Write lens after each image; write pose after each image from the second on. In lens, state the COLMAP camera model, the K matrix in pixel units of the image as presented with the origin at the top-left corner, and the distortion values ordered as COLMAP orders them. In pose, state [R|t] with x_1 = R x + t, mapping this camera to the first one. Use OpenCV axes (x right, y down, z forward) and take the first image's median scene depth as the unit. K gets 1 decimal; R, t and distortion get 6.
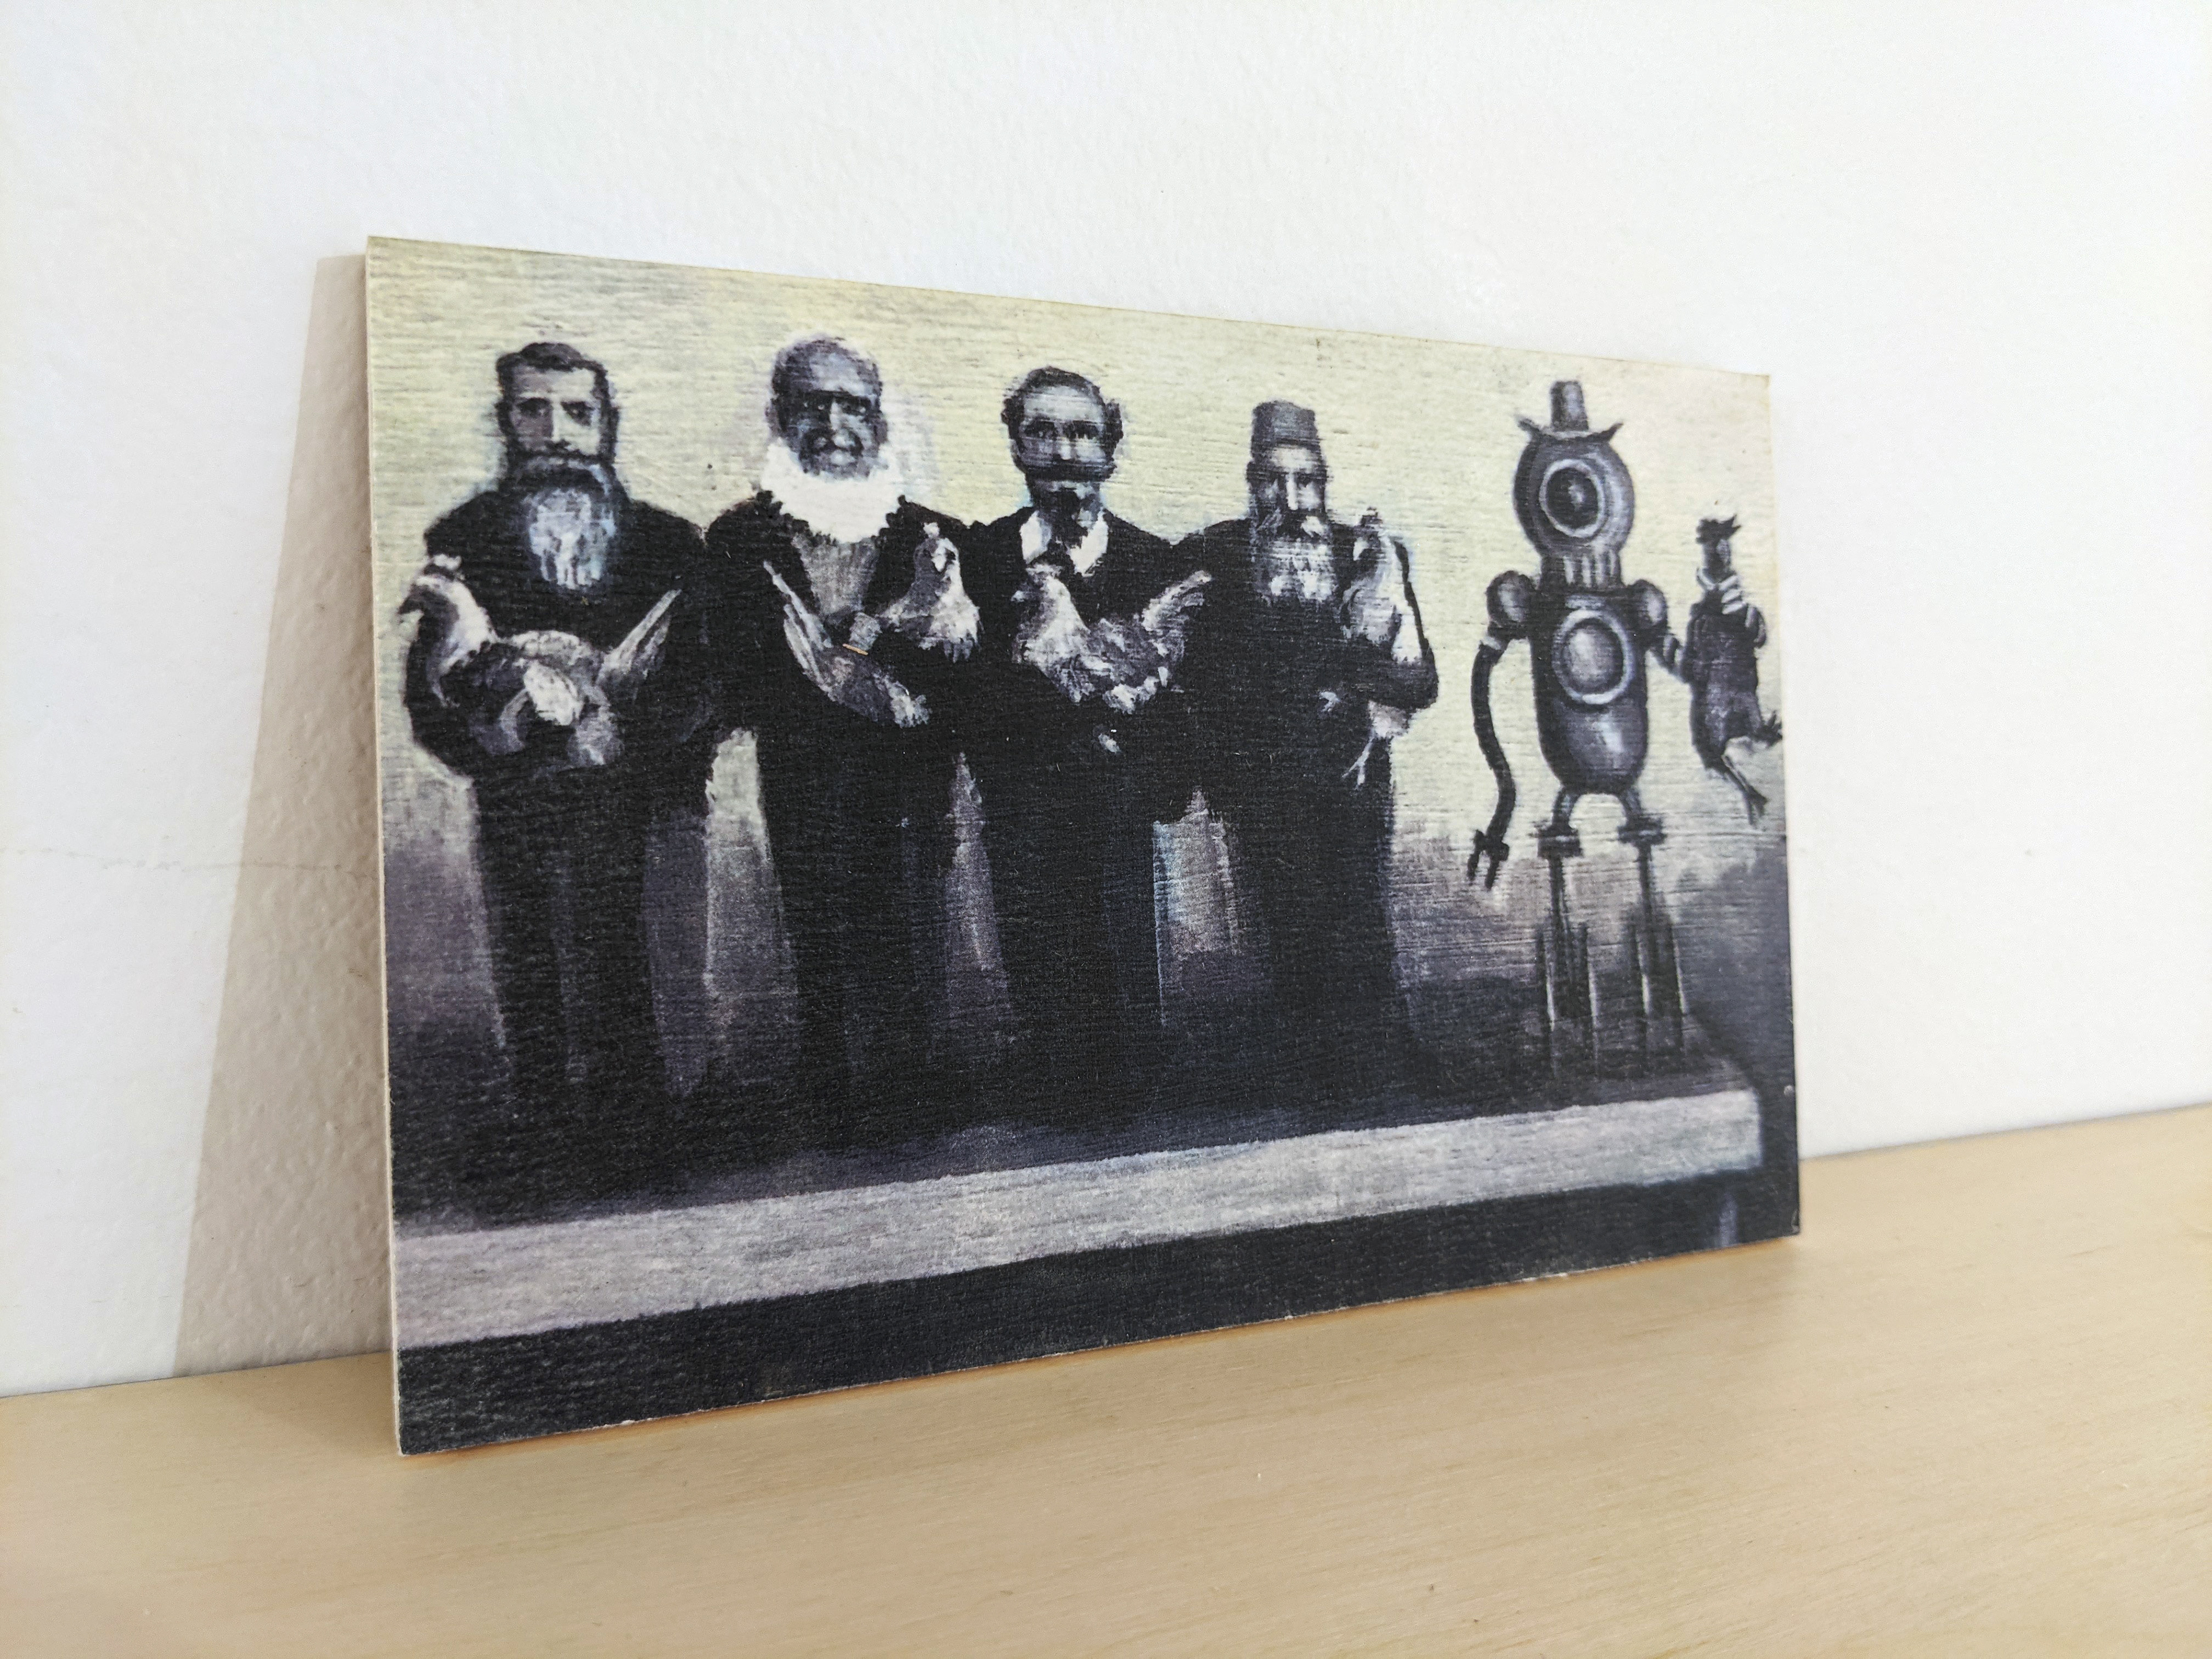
lens RADIAL K [[1804.6, 0, 1110.6], [0, 1804.6, 825.3], [0, 0, 1]] dist [0.002216, -0.059534]
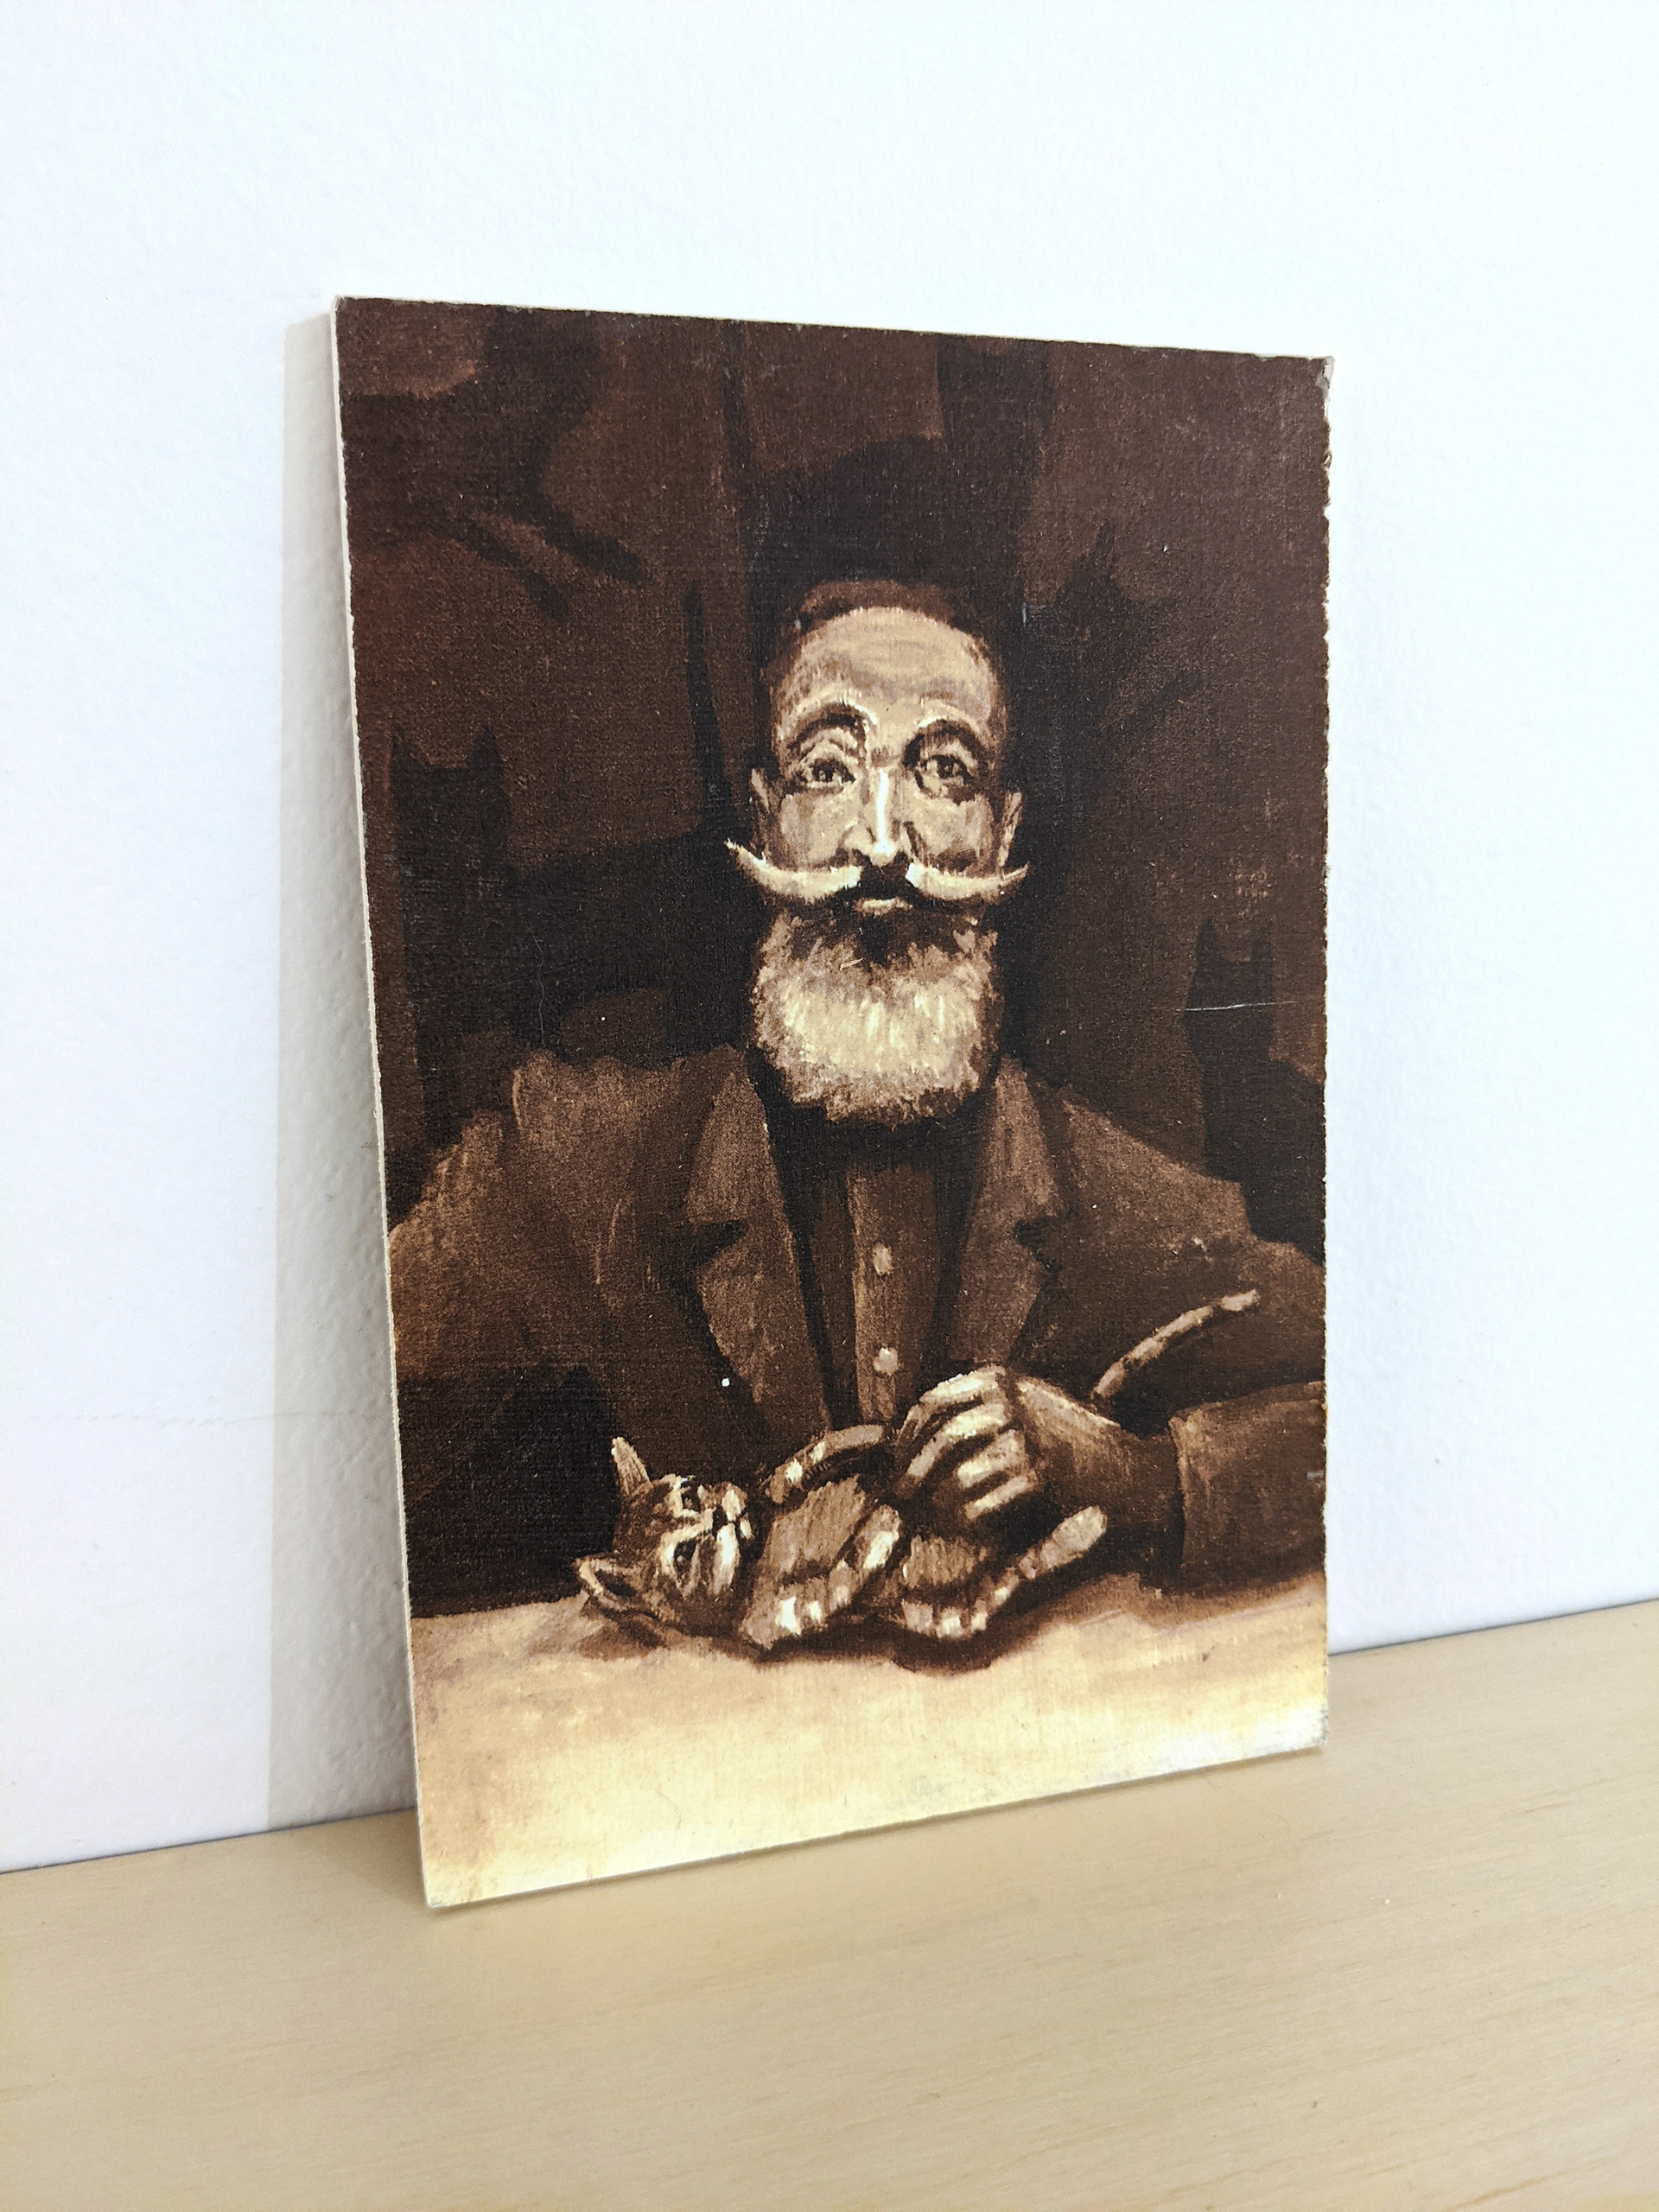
lens RADIAL K [[1796.8, 0, 832.4], [0, 1796.8, 1113.5], [0, 0, 1]] dist [0.005957, -0.063097]
pose [[0.990376, -0.018897, -0.137110, 0.038761], [0.025466, 0.998602, 0.046319, -0.213414], [0.136043, -0.049365, 0.989472, -0.091079]]
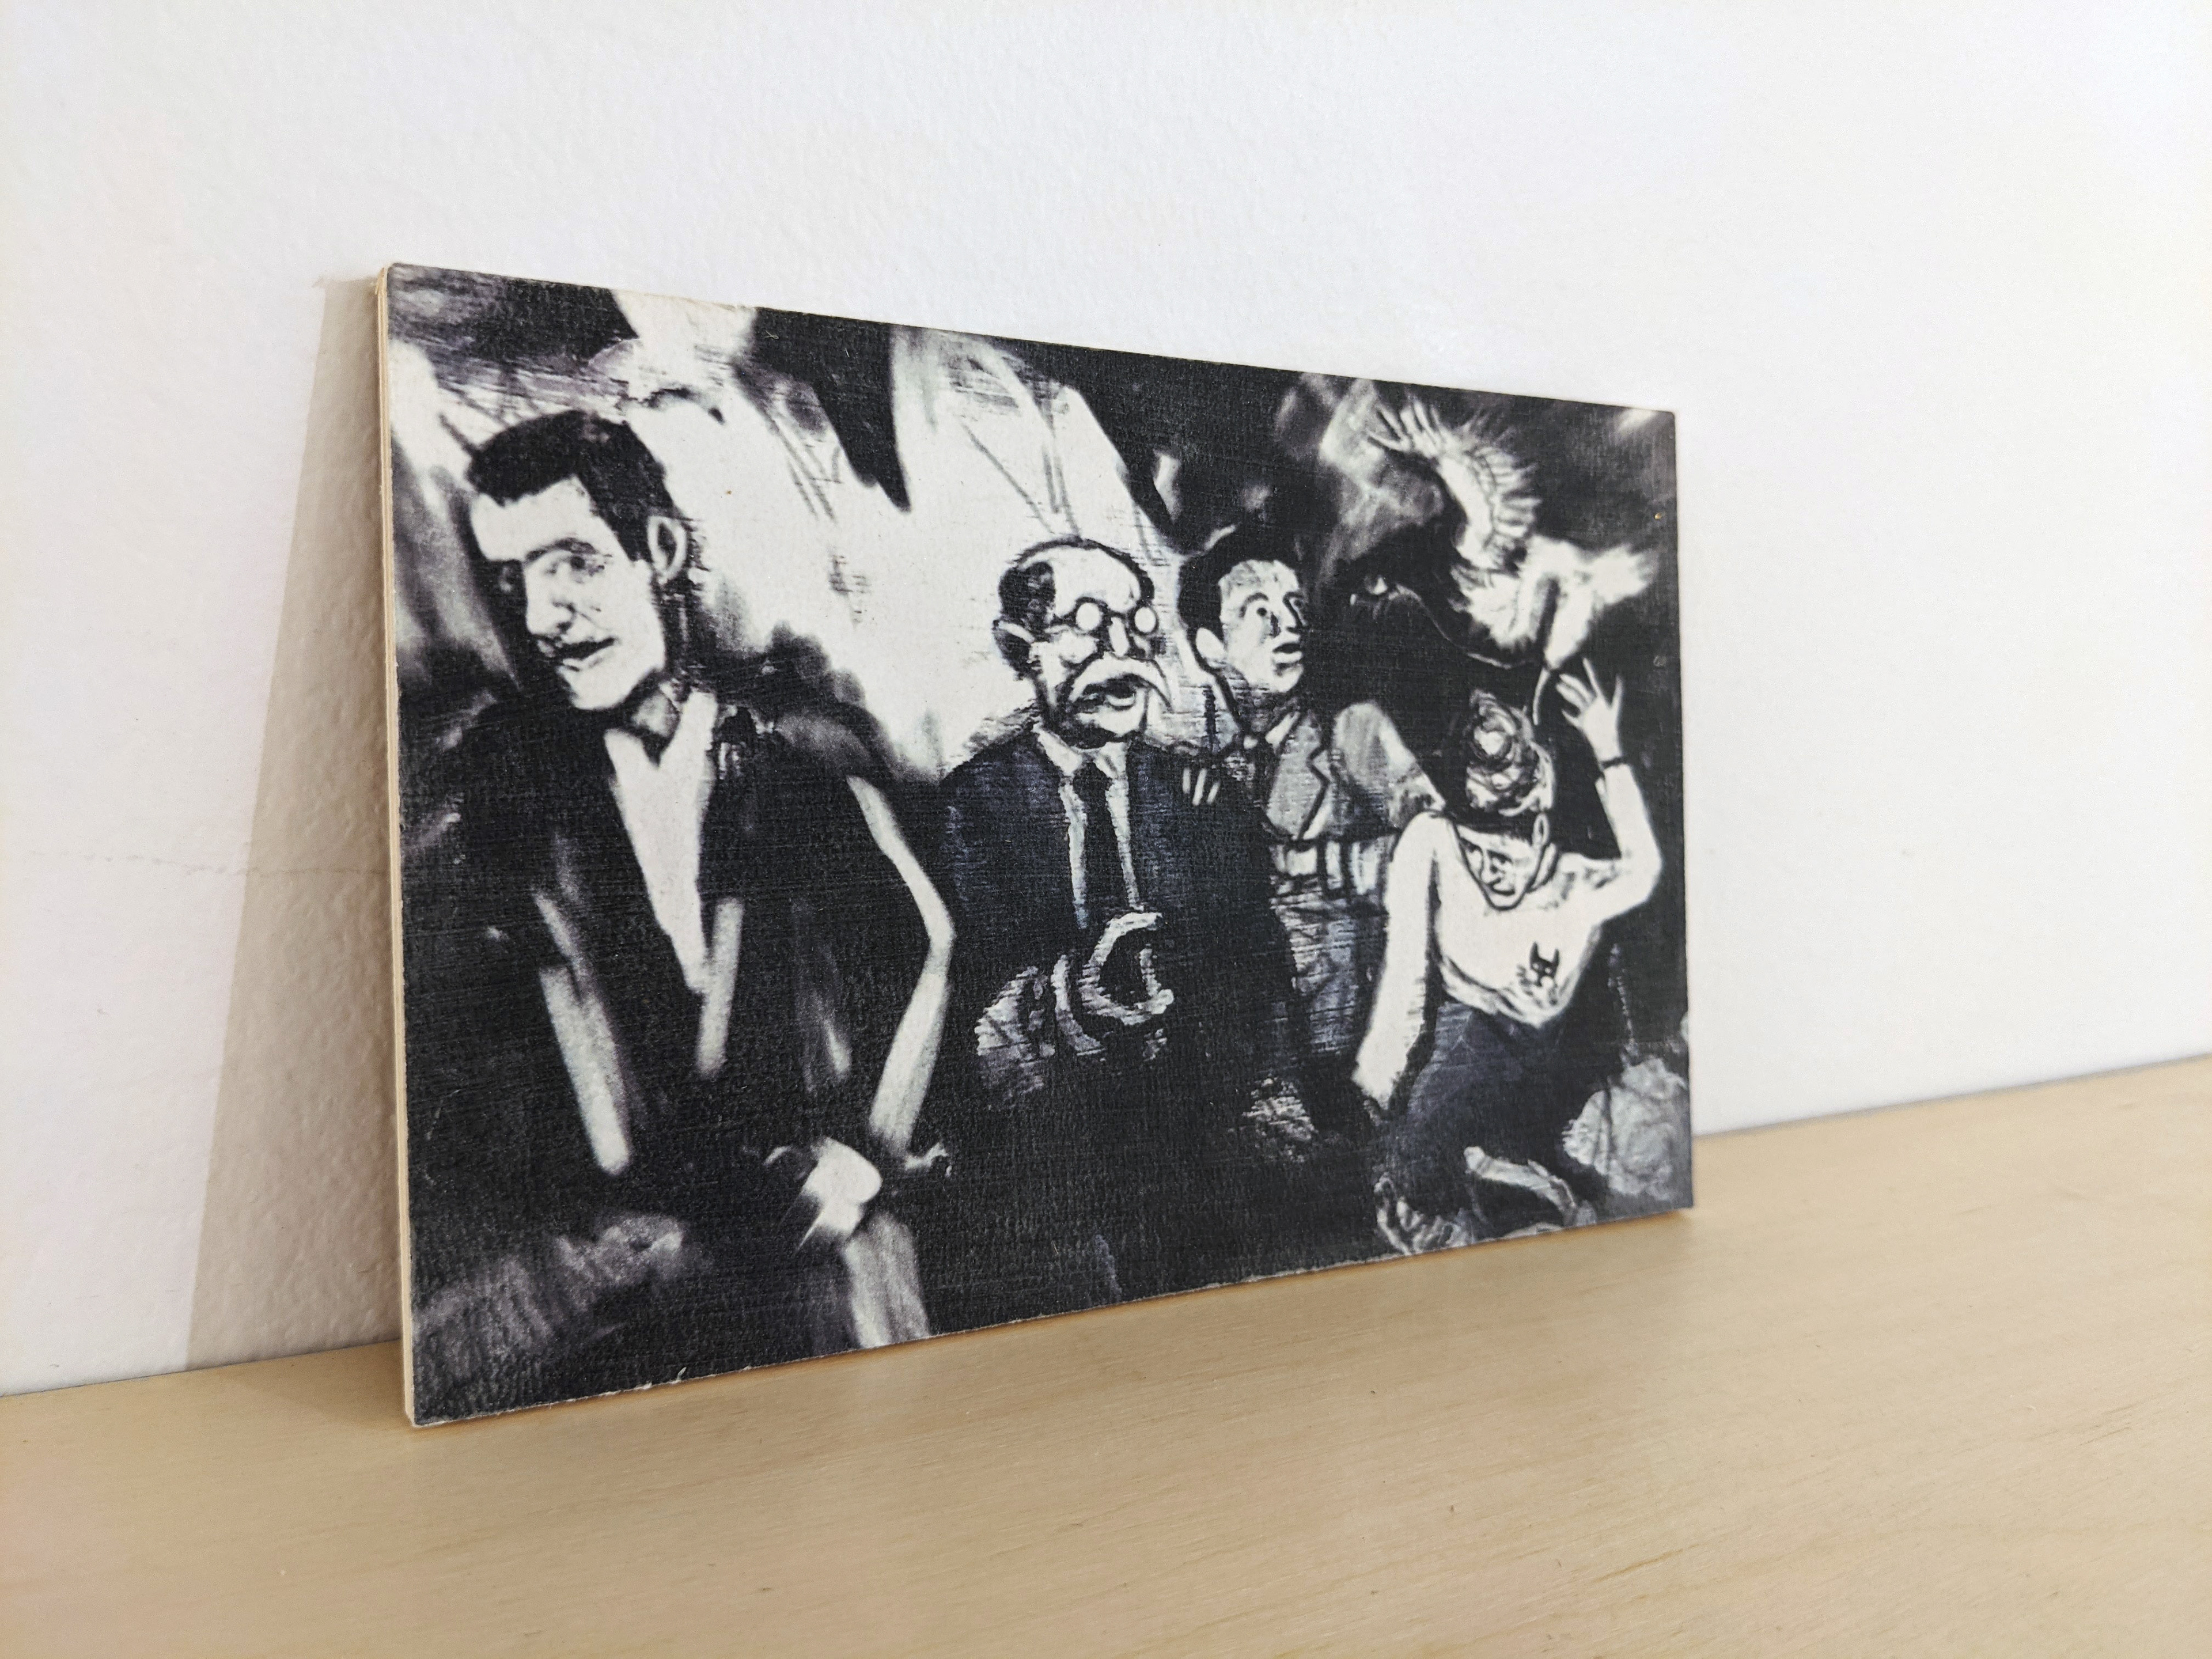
lens RADIAL K [[1796.8, 0, 1100.7], [0, 1796.8, 827.8], [0, 0, 1]] dist [0.005957, -0.063097]
pose [[0.996596, -0.004859, 0.082297, -0.109662], [0.005263, 0.999975, -0.004689, 0.004258], [-0.082273, 0.005106, 0.996597, -0.080827]]
